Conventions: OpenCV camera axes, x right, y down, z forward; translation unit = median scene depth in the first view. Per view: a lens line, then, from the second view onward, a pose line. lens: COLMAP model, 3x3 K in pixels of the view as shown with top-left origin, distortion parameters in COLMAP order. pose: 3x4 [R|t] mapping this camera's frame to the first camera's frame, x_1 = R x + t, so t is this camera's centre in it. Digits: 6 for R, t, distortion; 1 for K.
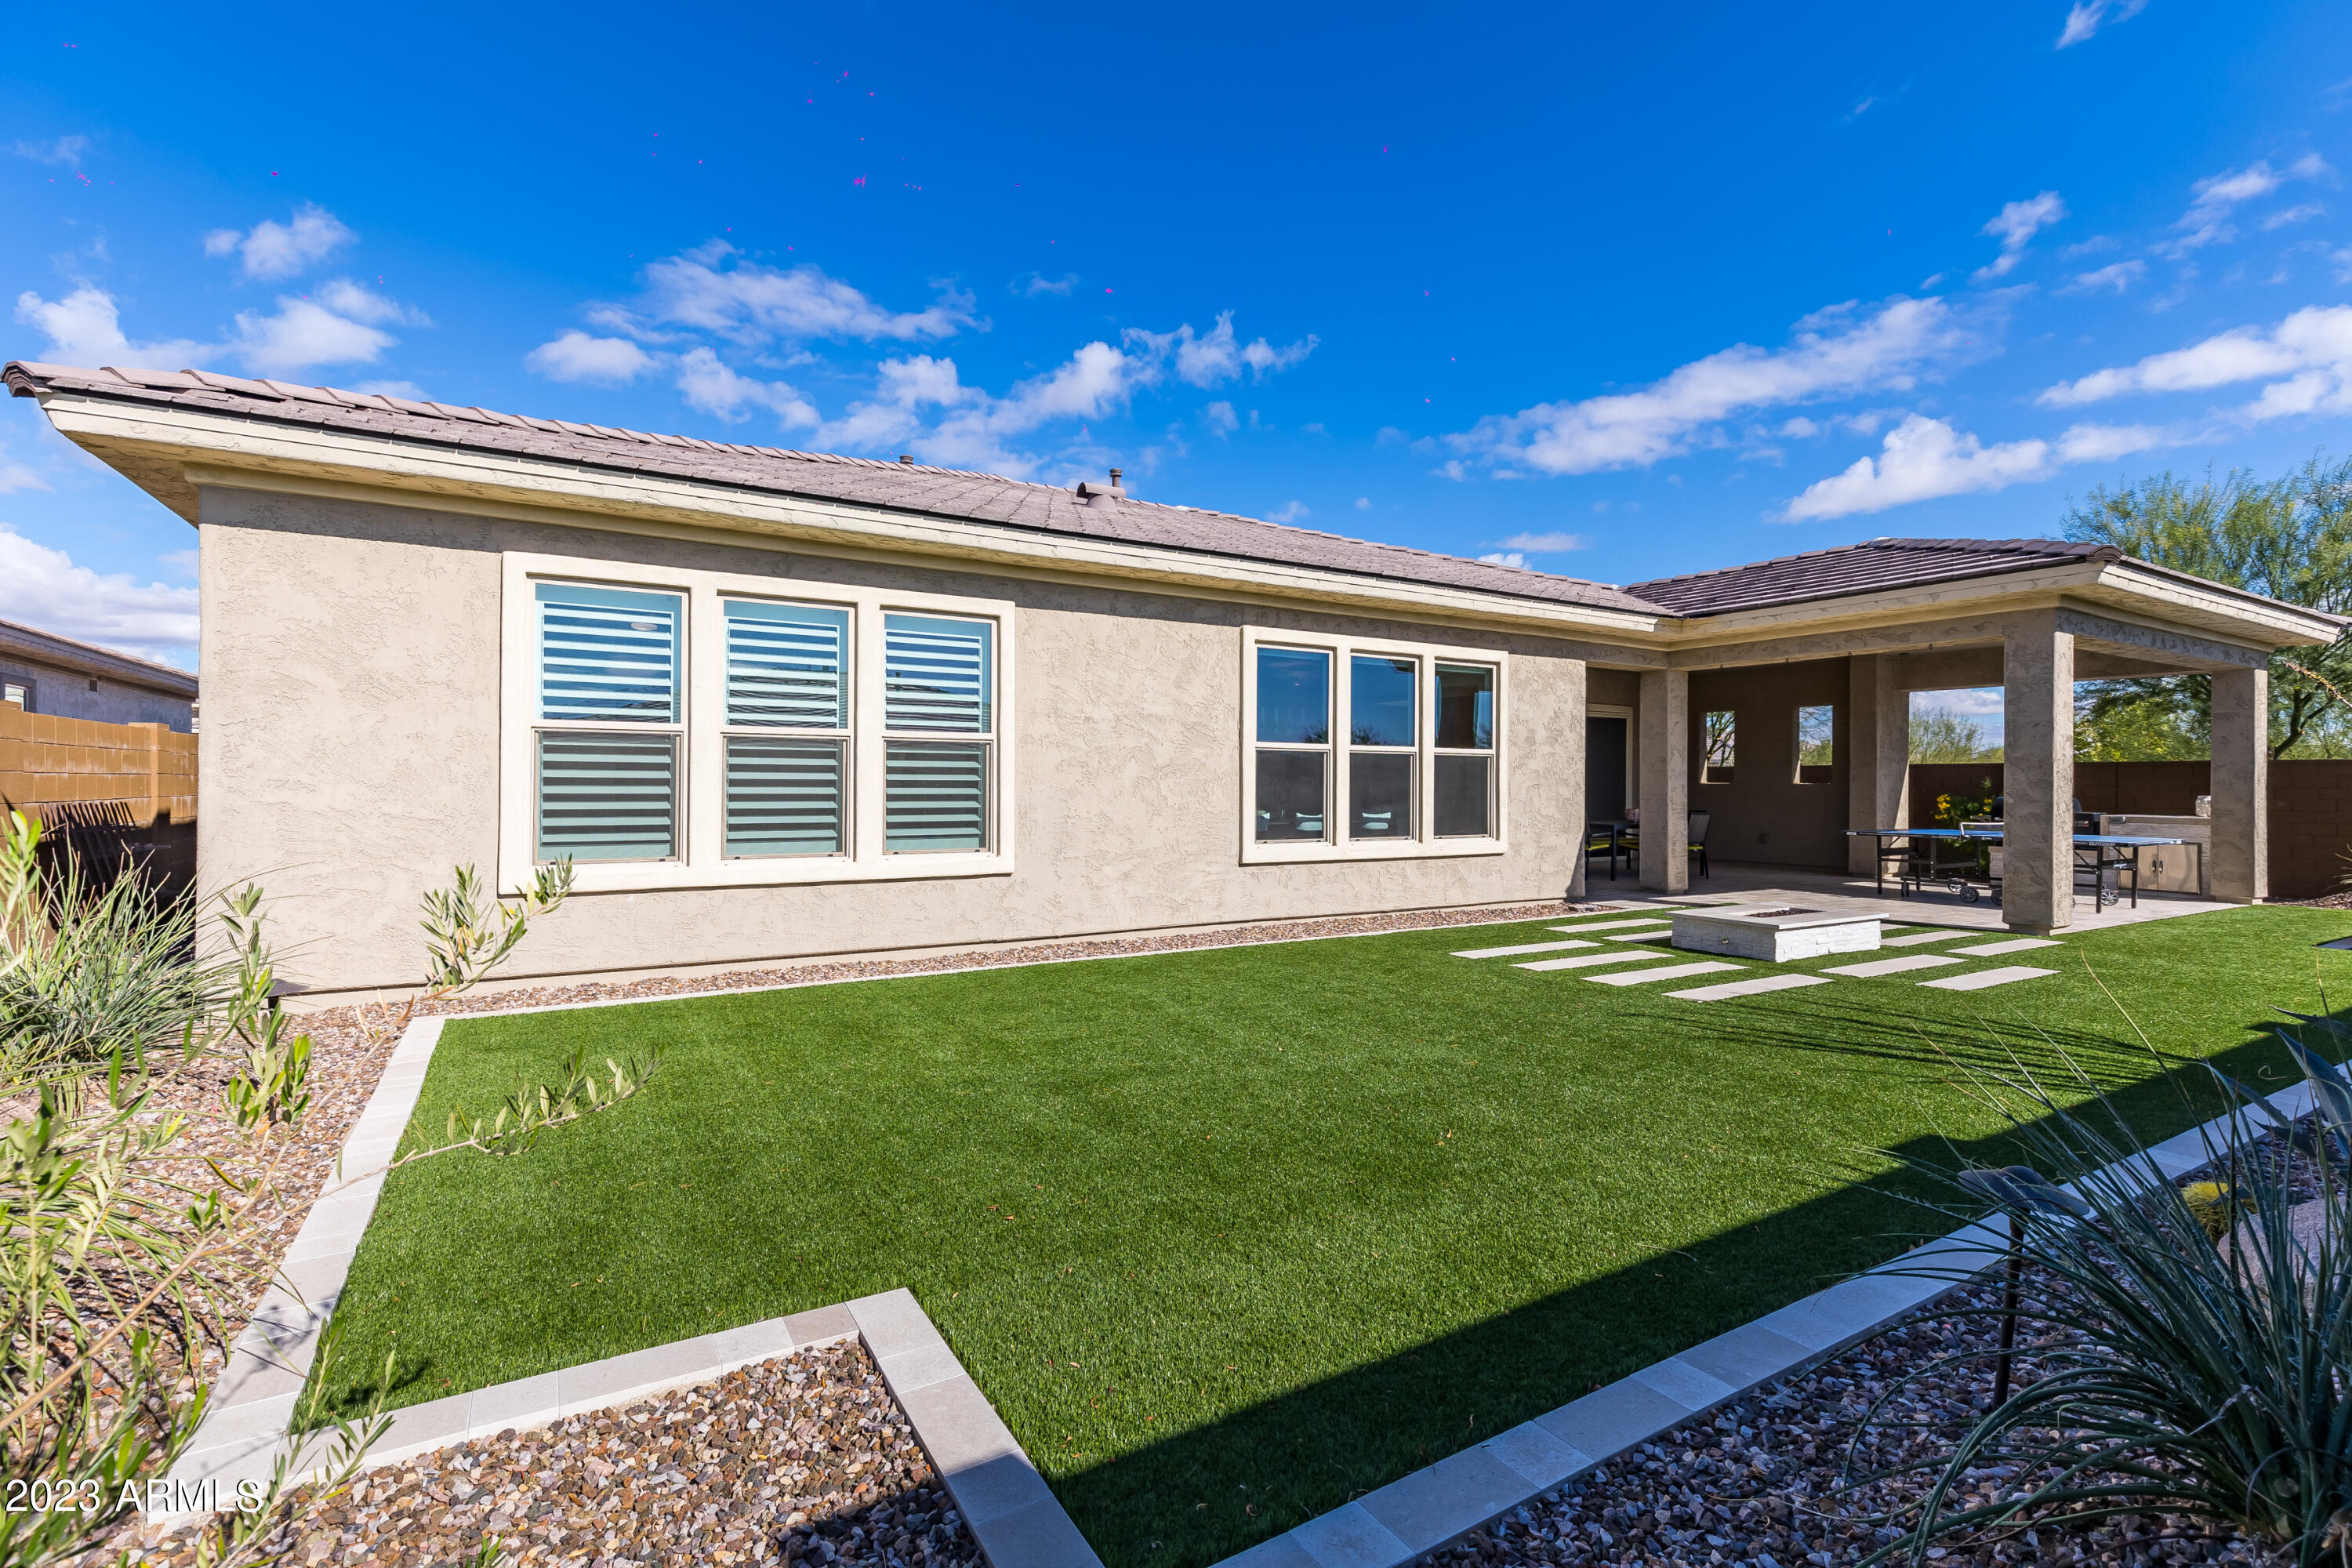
lens RADIAL K [[1108.2, 0, 1176.0], [0, 1108.2, 784.0], [0, 0, 1]] dist [0.006447, 0.000049]
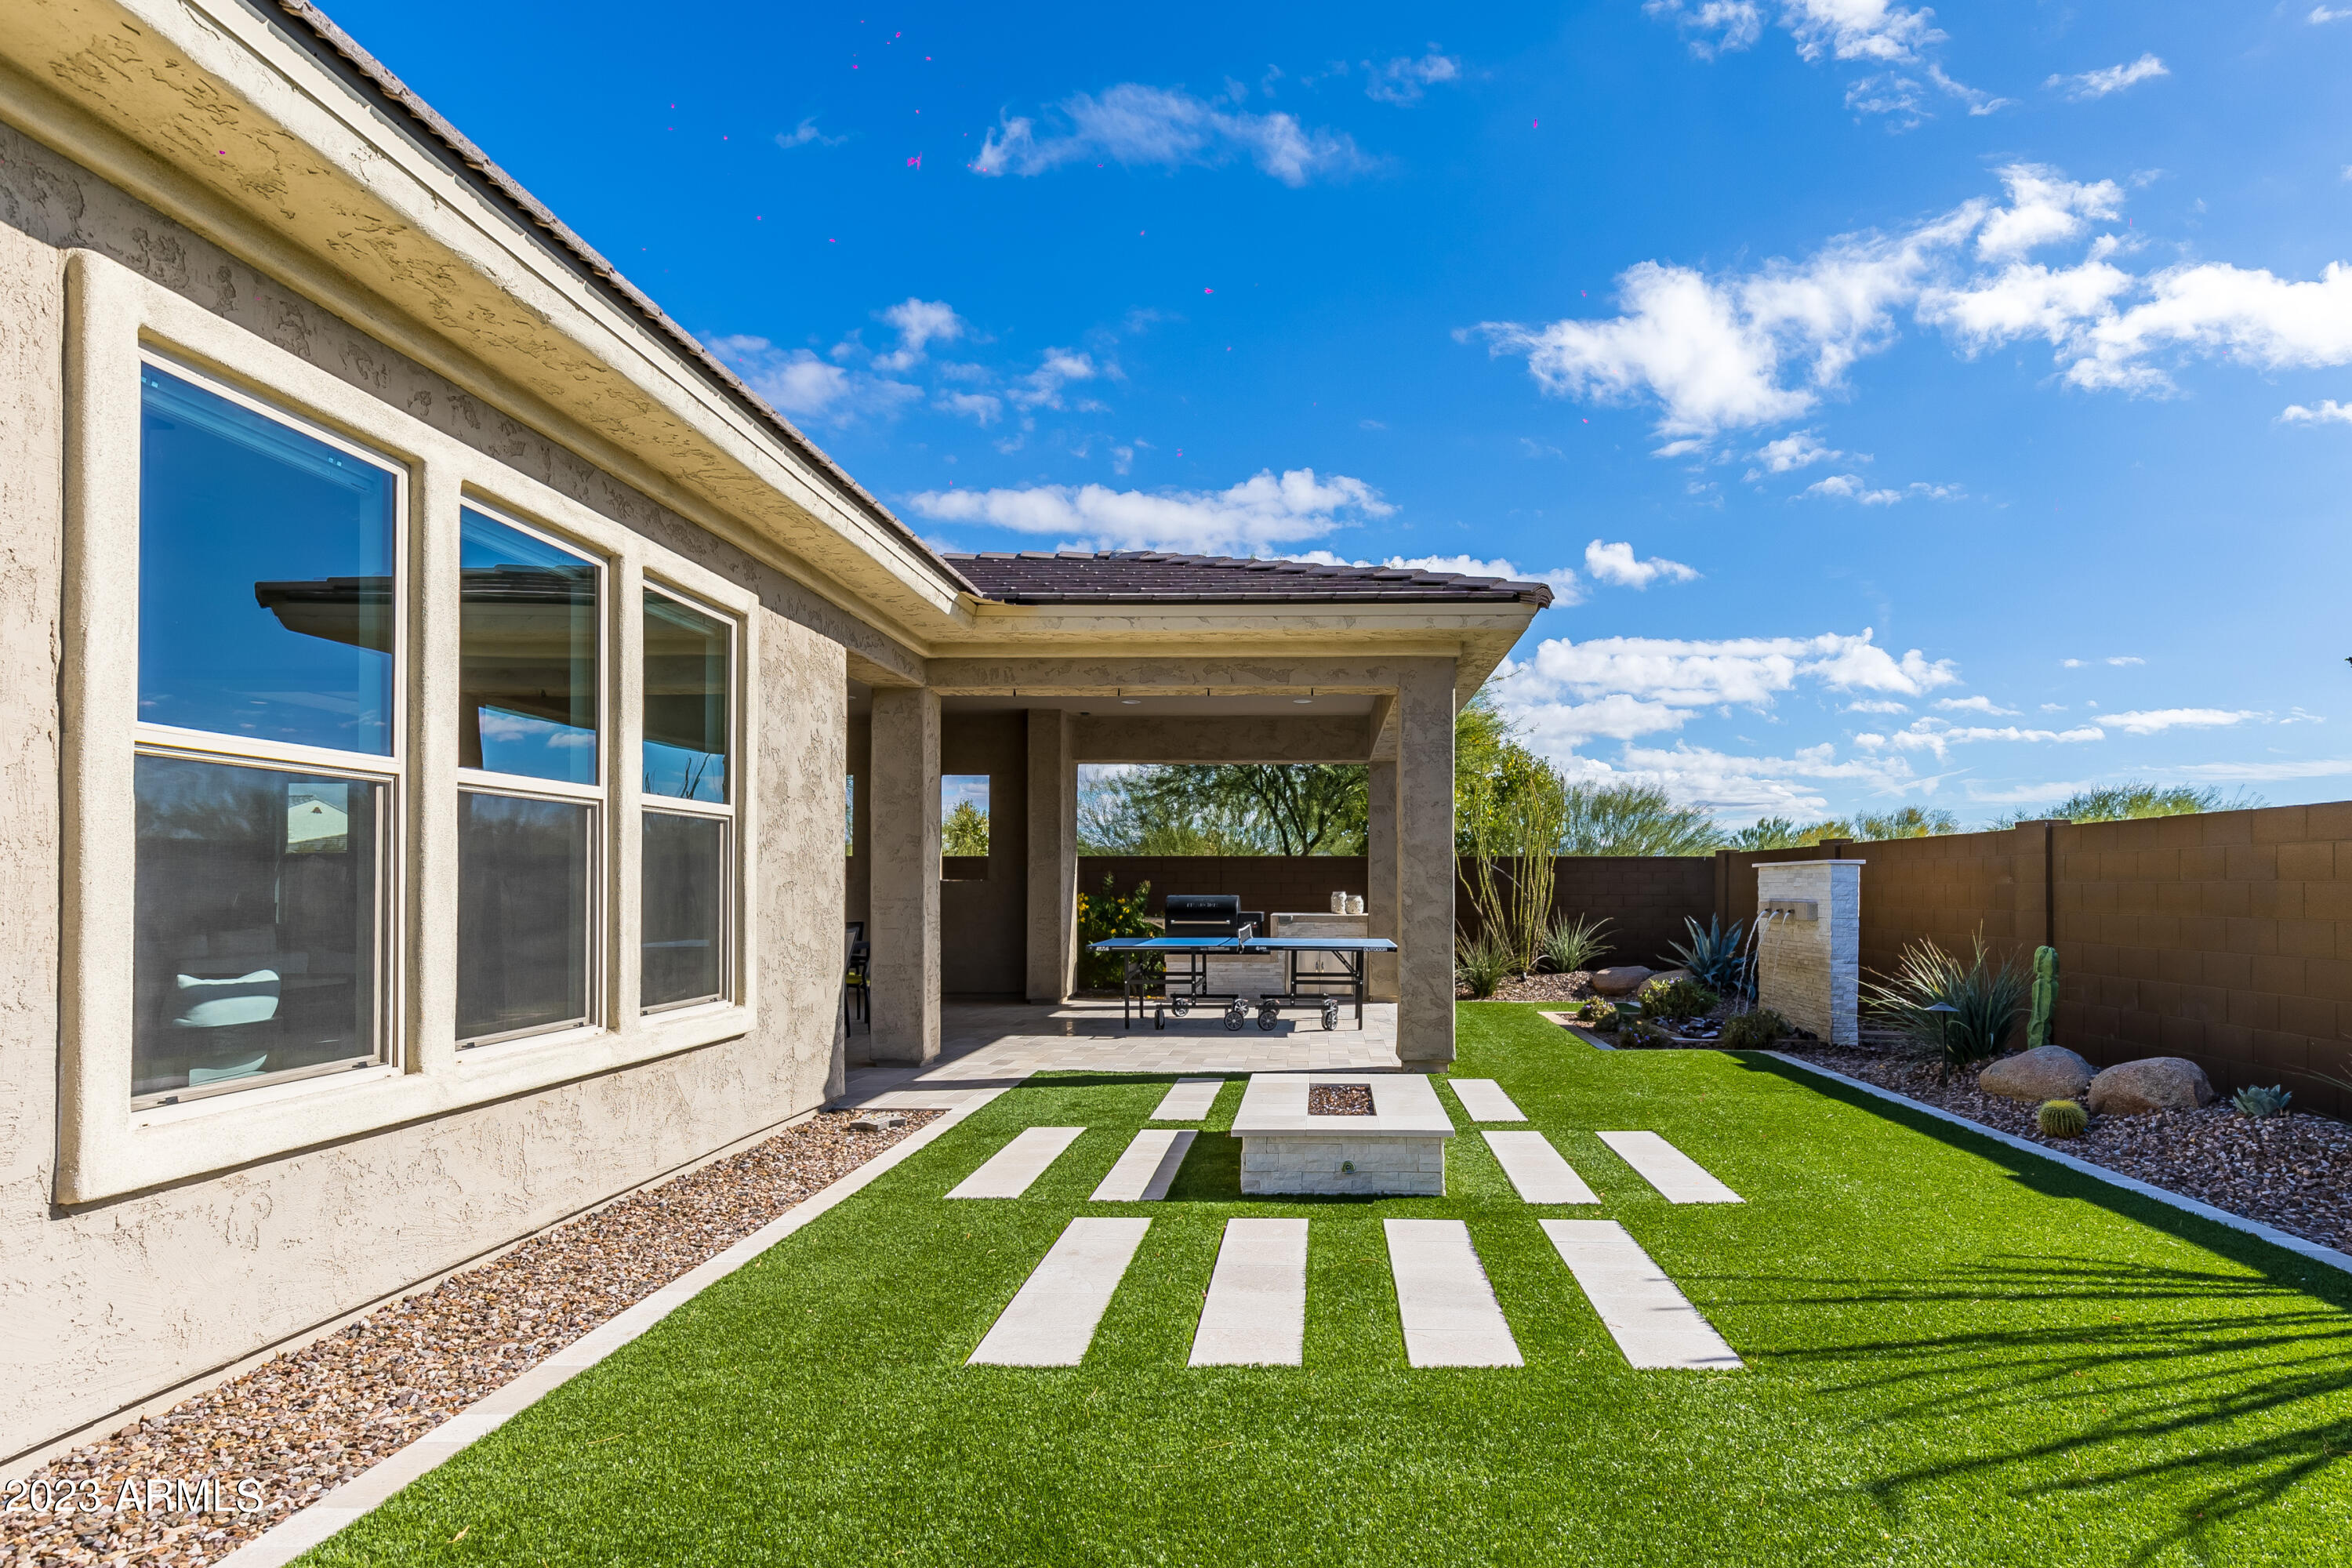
lens RADIAL K [[1180.0, 0, 1175.7], [0, 1180.0, 874.4], [0, 0, 1]] dist [-0.033240, 0.001460]
pose [[0.534407, 0.002918, 0.845222, -0.021907], [0.003022, 0.999981, -0.005363, 0.000300], [-0.845222, 0.005421, 0.534388, 0.591806]]
